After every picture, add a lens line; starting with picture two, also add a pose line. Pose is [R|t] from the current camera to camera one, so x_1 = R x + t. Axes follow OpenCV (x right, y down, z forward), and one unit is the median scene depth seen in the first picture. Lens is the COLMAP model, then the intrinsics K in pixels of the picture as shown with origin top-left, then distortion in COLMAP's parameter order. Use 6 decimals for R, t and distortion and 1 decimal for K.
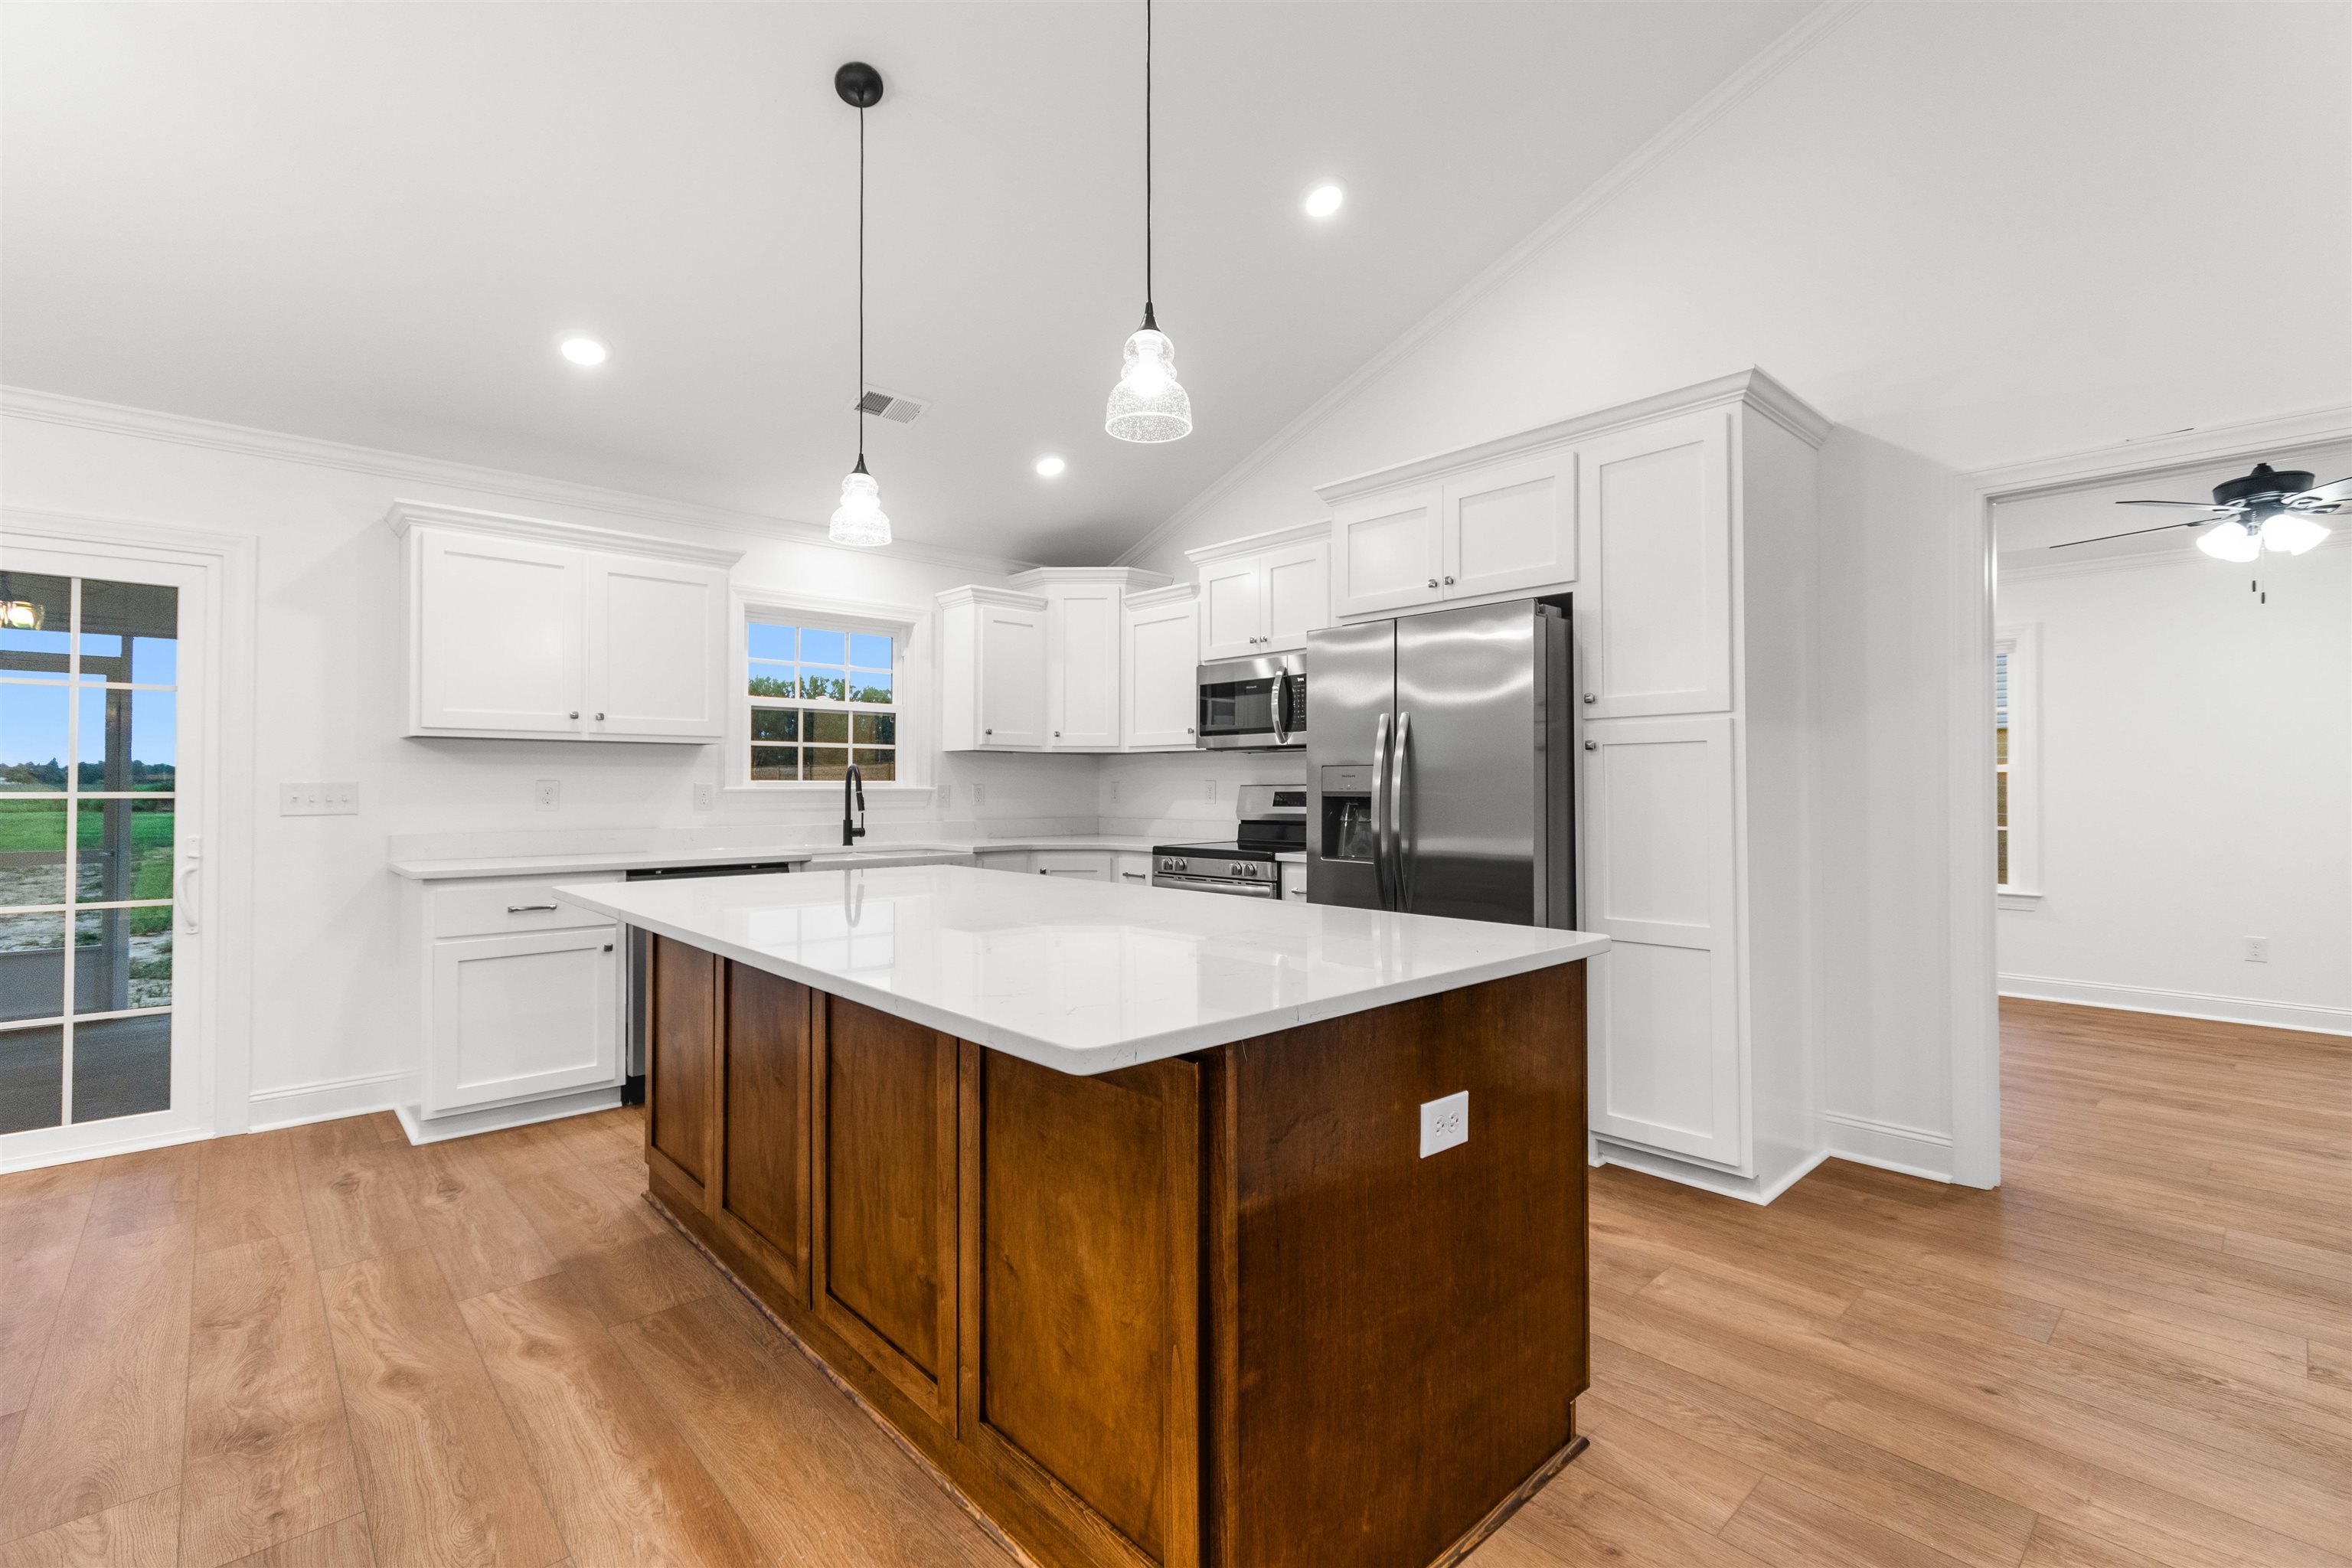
lens RADIAL K [[1028.6, 0, 1177.2], [0, 1028.6, 775.9], [0, 0, 1]] dist [-0.000579, -0.000244]
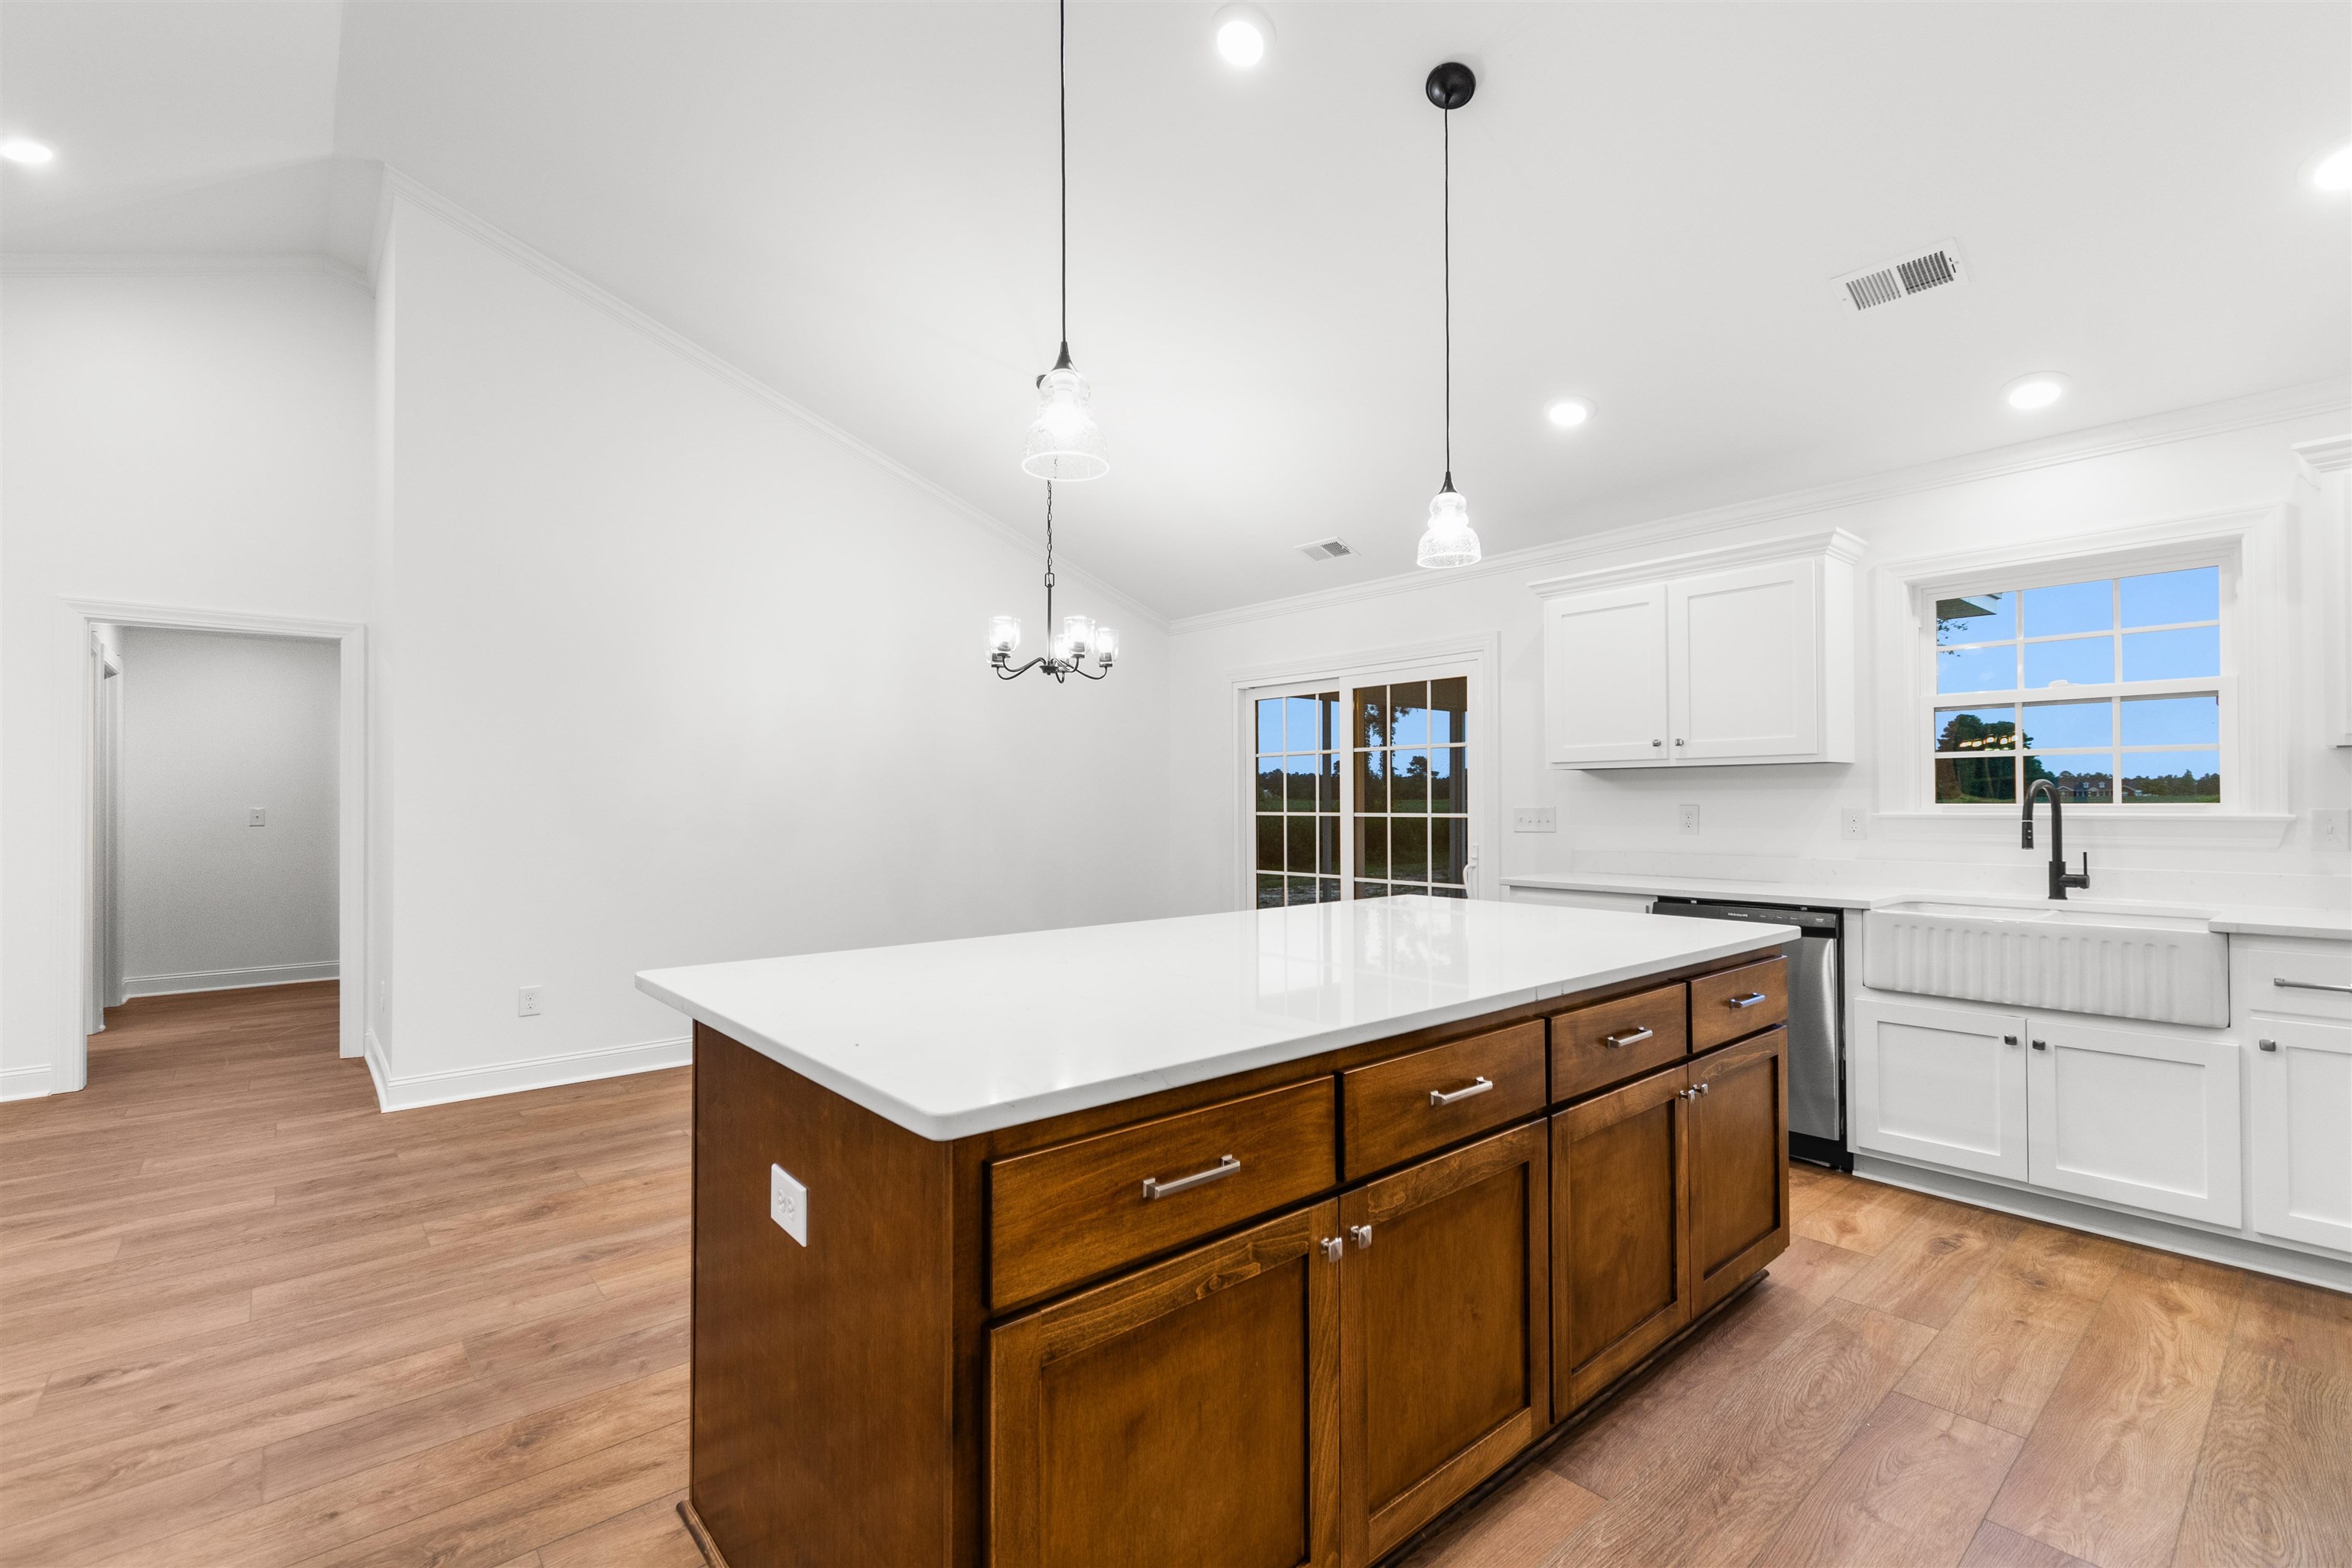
lens RADIAL K [[1031.8, 0, 1177.6], [0, 1031.8, 791.6], [0, 0, 1]] dist [0.000420, -0.000342]
pose [[-0.028560, -0.010186, -0.999540, 0.516492], [0.014615, 0.999837, -0.010606, -0.006558], [0.999485, -0.014911, -0.028406, 0.602706]]
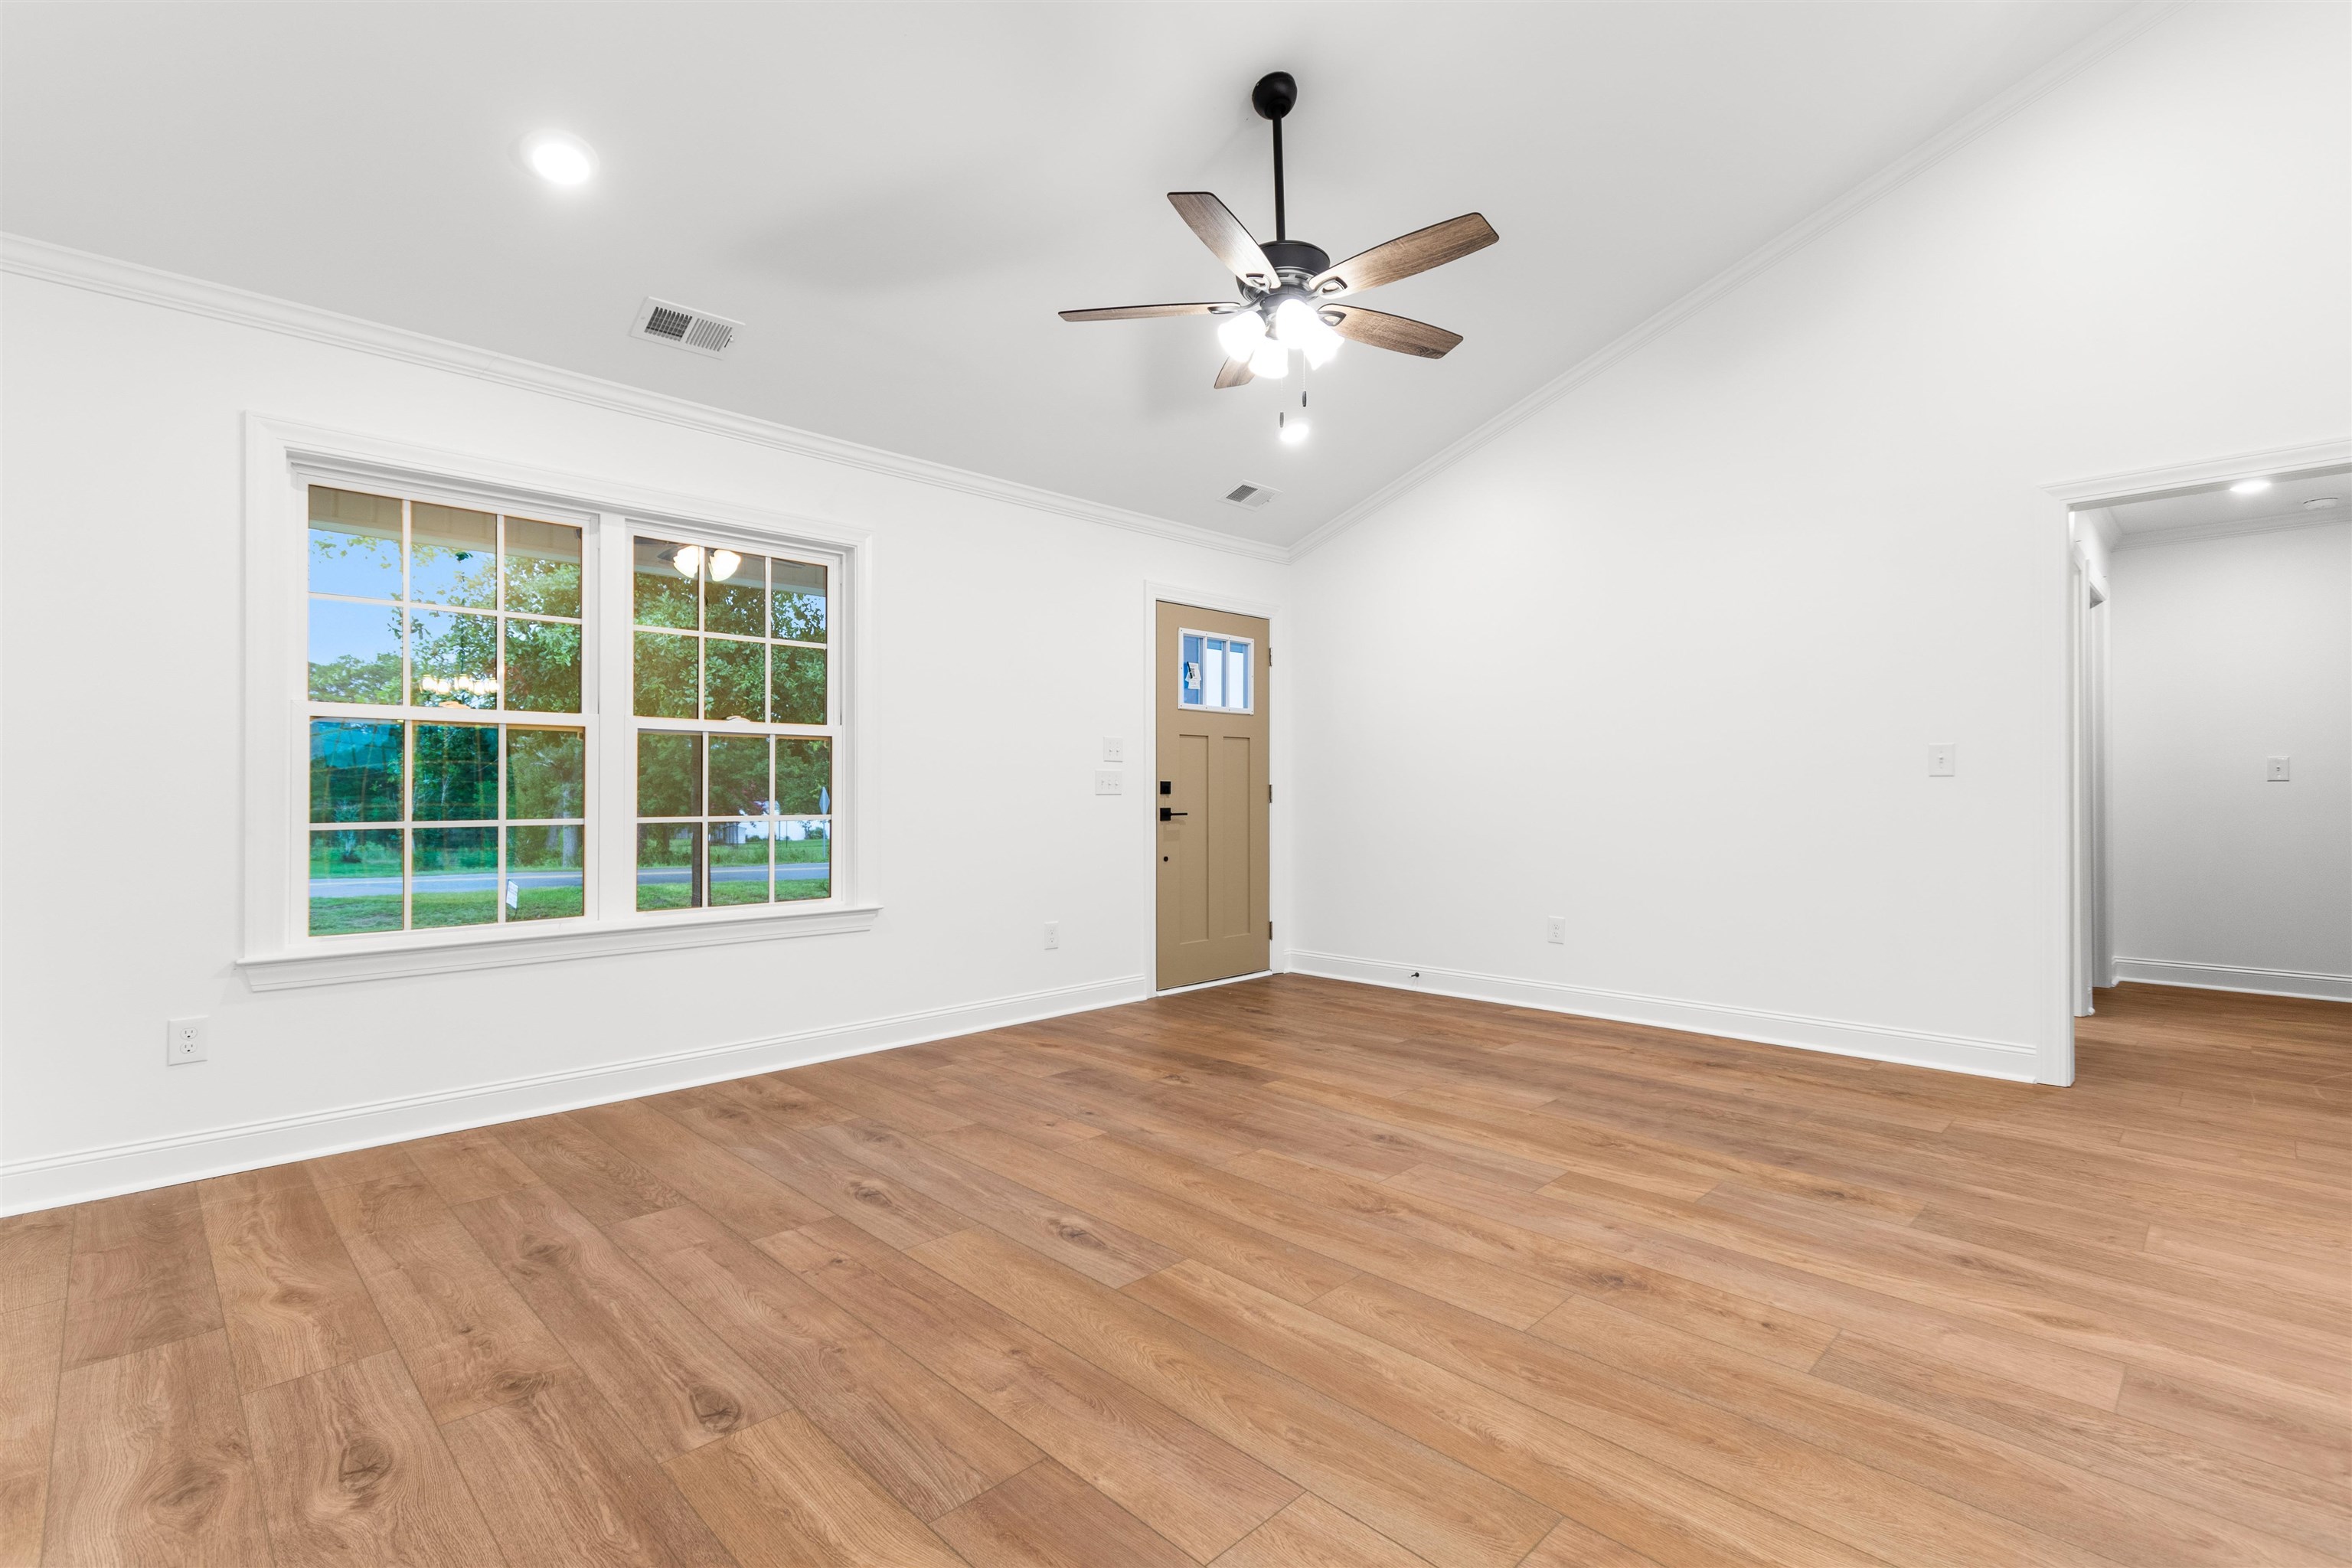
lens RADIAL K [[1080.6, 0, 1176.0], [0, 1080.6, 784.0], [0, 0, 1]] dist [-0.000141, -0.000197]
pose [[-0.999391, -0.000095, -0.034892, 0.212910], [0.000452, 0.999877, -0.015659, 0.042135], [0.034890, -0.015665, -0.999268, 0.266398]]
